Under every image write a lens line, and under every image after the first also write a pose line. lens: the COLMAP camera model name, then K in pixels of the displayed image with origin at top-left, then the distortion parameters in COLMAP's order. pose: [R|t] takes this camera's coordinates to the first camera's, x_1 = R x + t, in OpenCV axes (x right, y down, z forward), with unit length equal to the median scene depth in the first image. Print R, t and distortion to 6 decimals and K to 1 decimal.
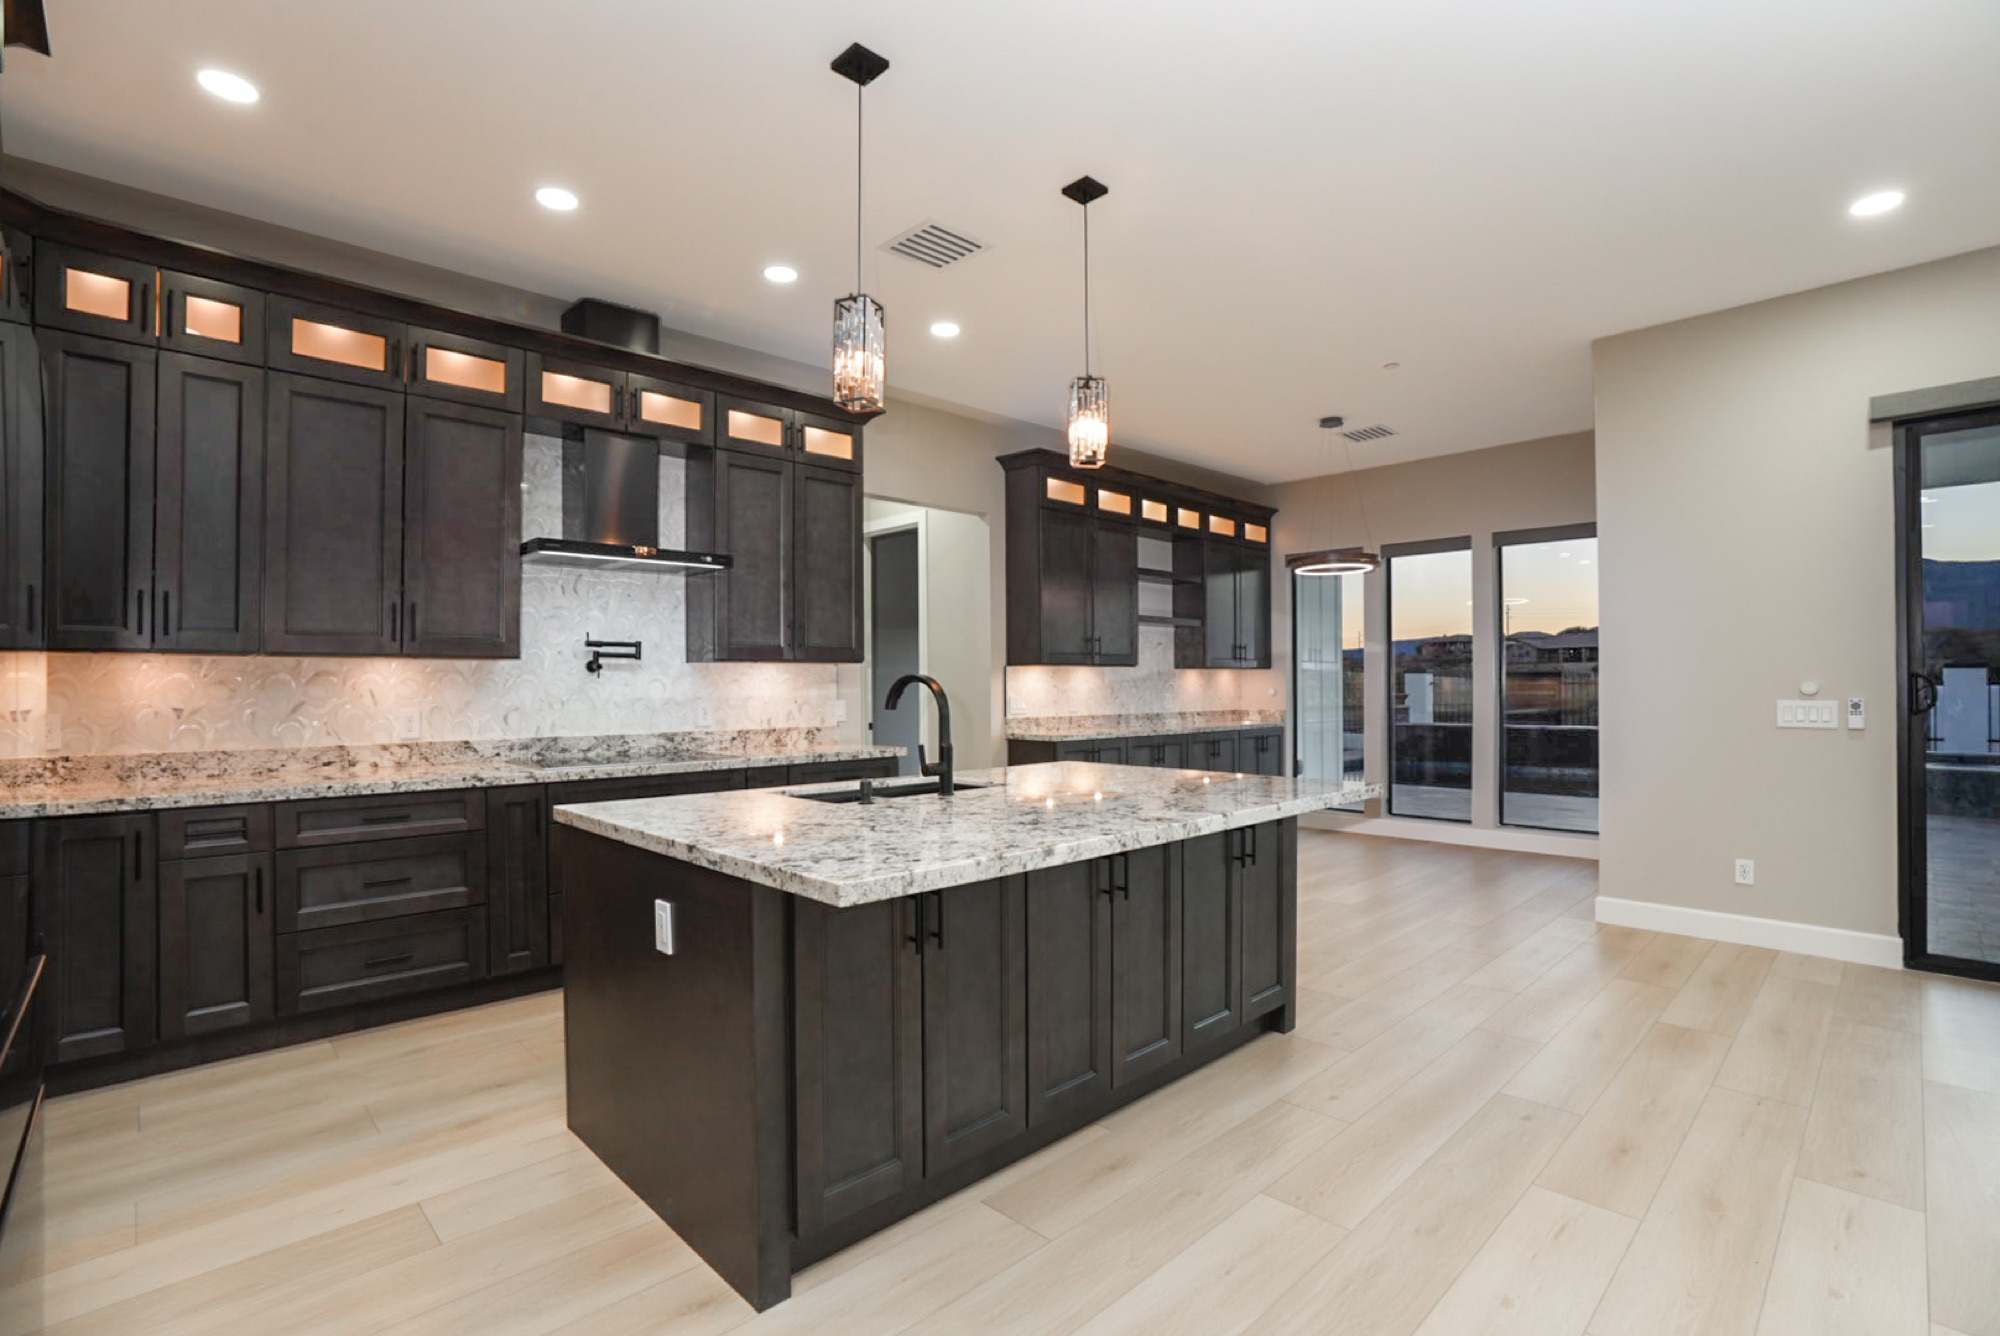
lens RADIAL K [[934.7, 0, 1024.2], [0, 934.7, 684.0], [0, 0, 1]] dist [-0.037194, 0.008235]
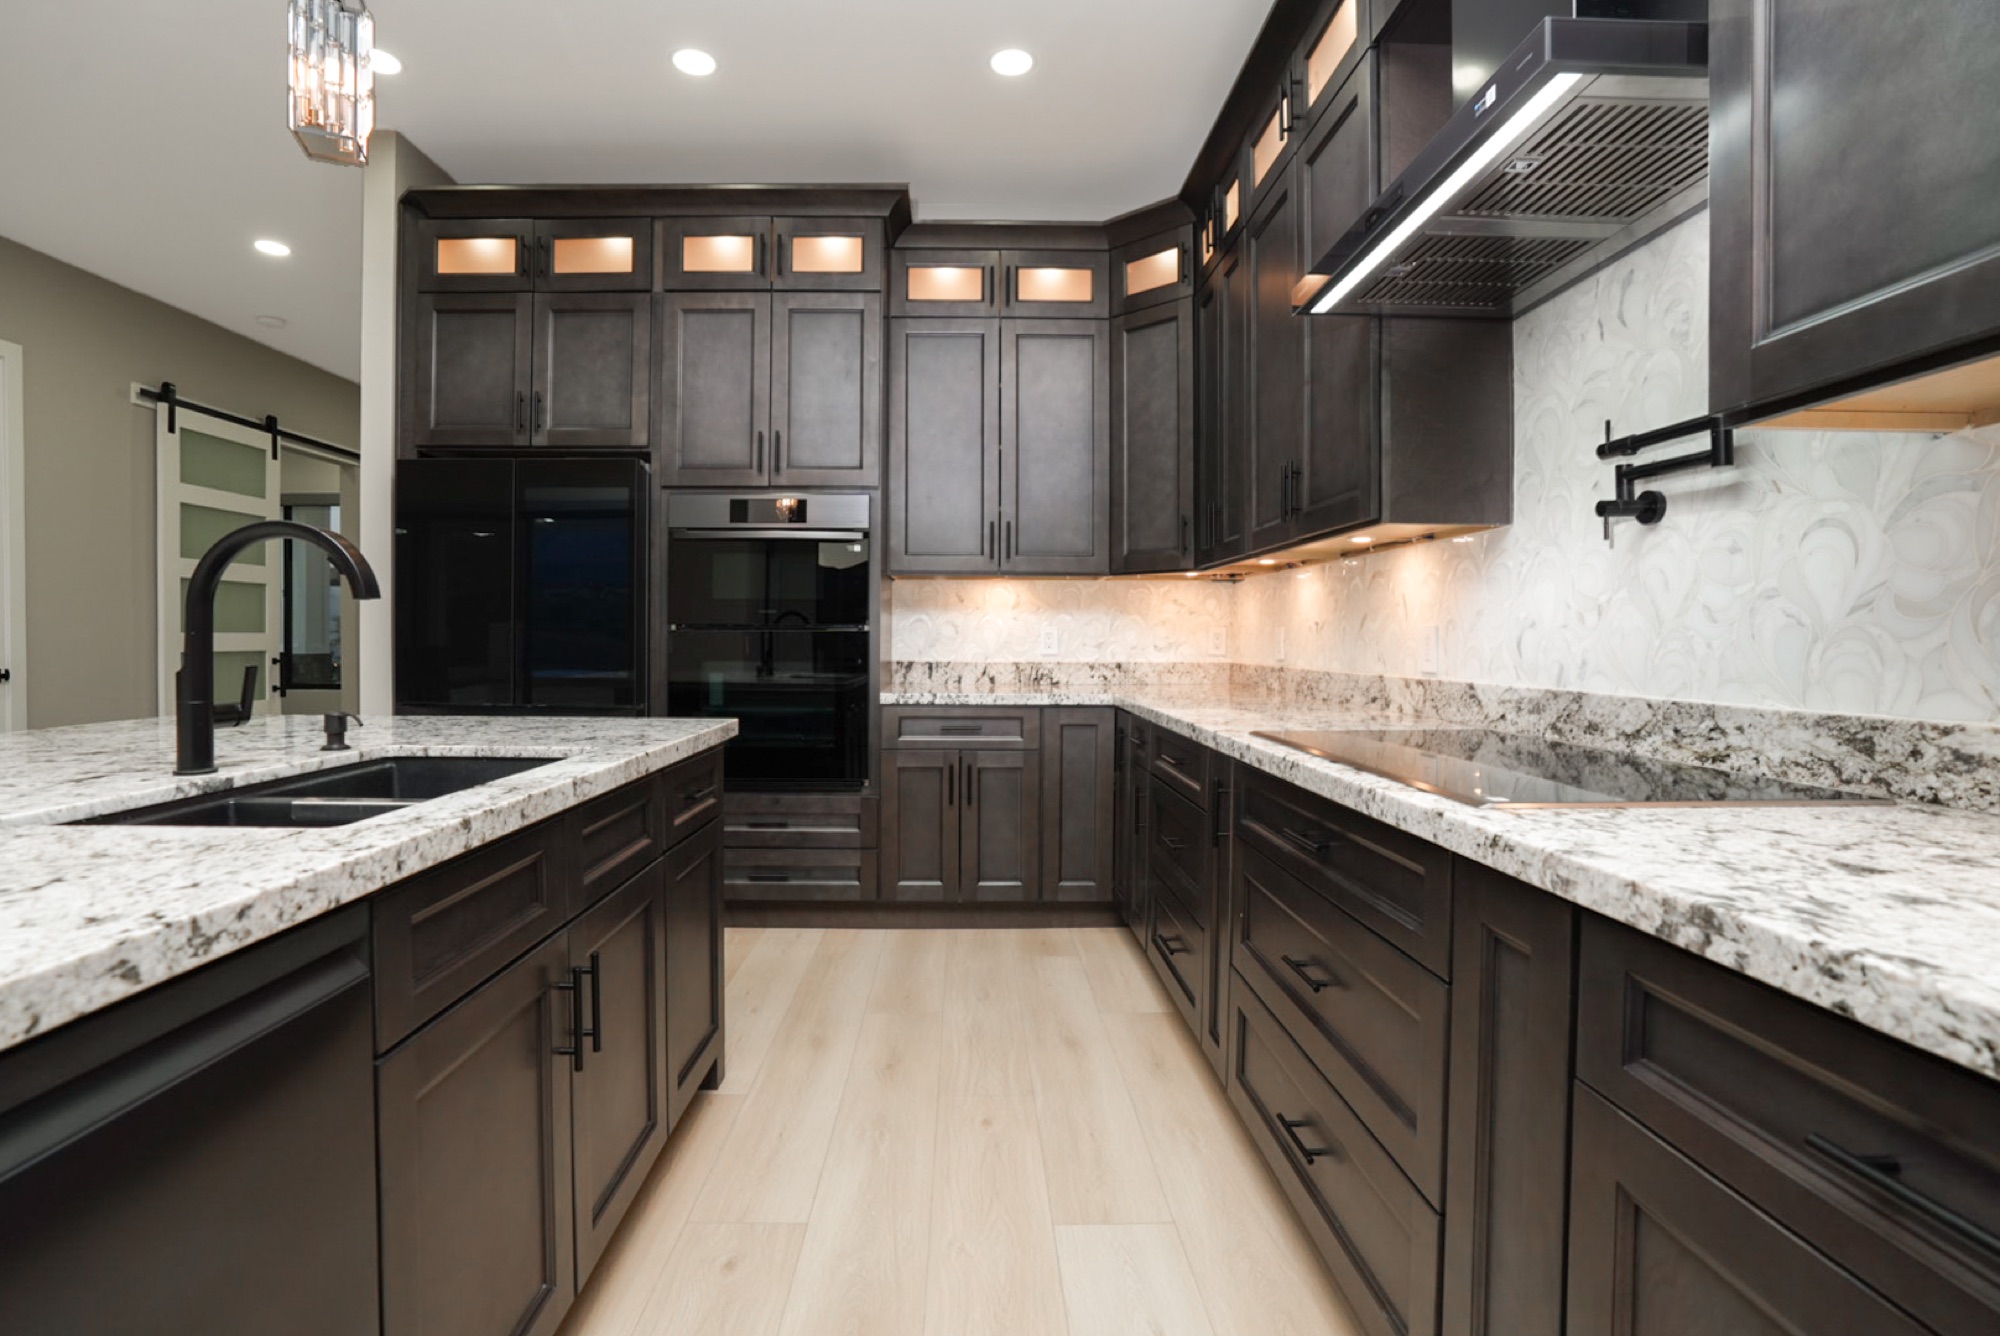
lens RADIAL K [[934.7, 0, 1038.0], [0, 934.7, 655.3], [0, 0, 1]] dist [-0.037194, 0.008235]
pose [[-0.690900, 0.010231, -0.722878, -0.038599], [-0.001320, 0.999880, 0.015414, 0.032672], [0.722949, 0.011603, -0.690804, 1.052523]]
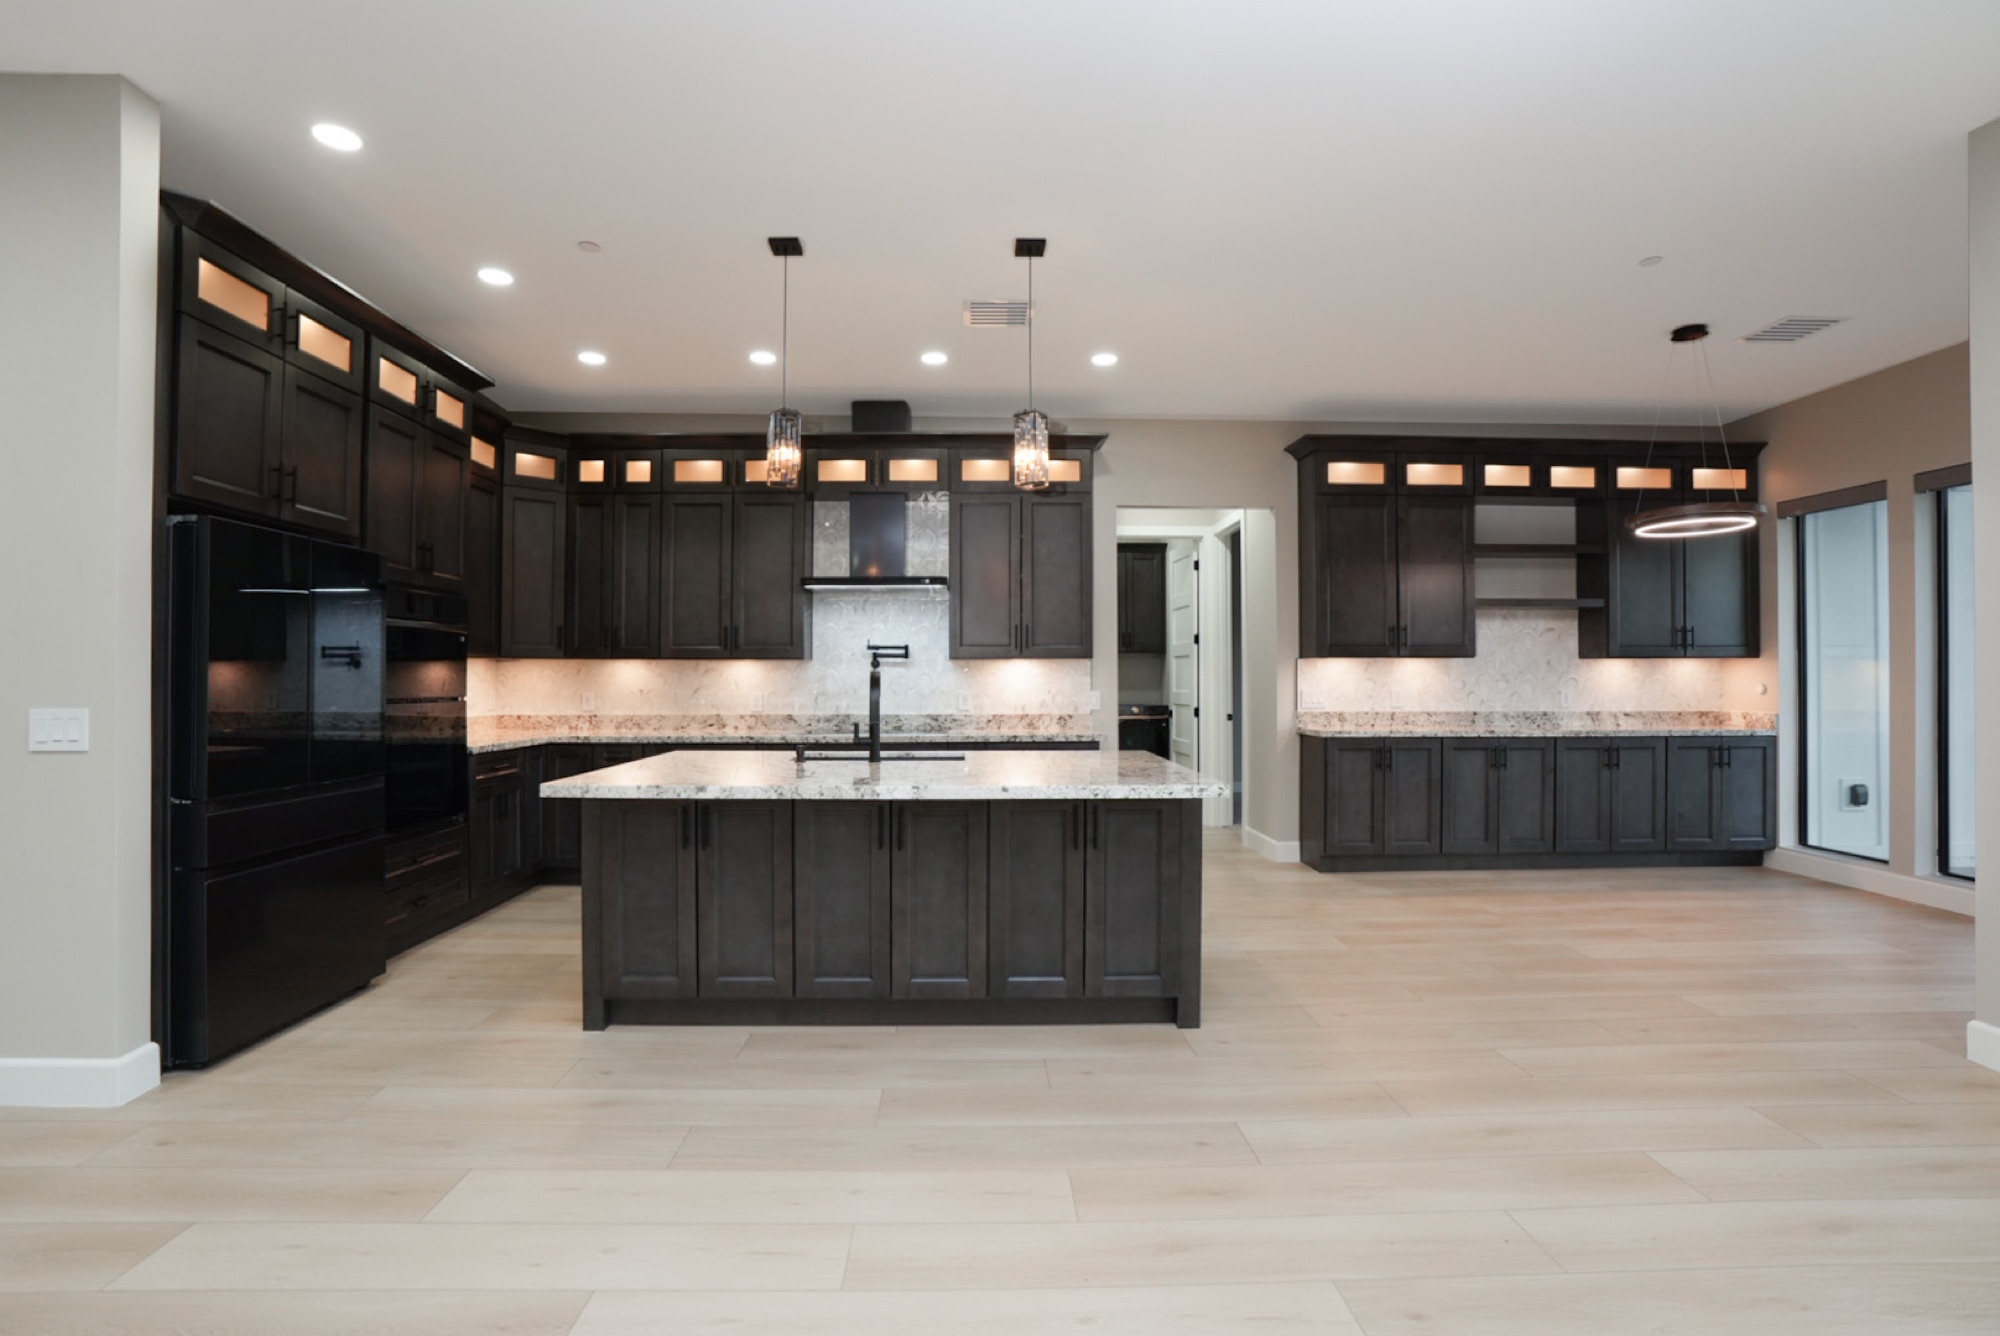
lens RADIAL K [[934.7, 0, 991.1], [0, 934.7, 681.0], [0, 0, 1]] dist [-0.037194, 0.008235]
pose [[0.733153, 0.003821, -0.680053, 0.594309], [-0.000855, 0.999989, 0.004697, -0.000509], [0.680063, -0.002862, 0.733148, 0.094452]]
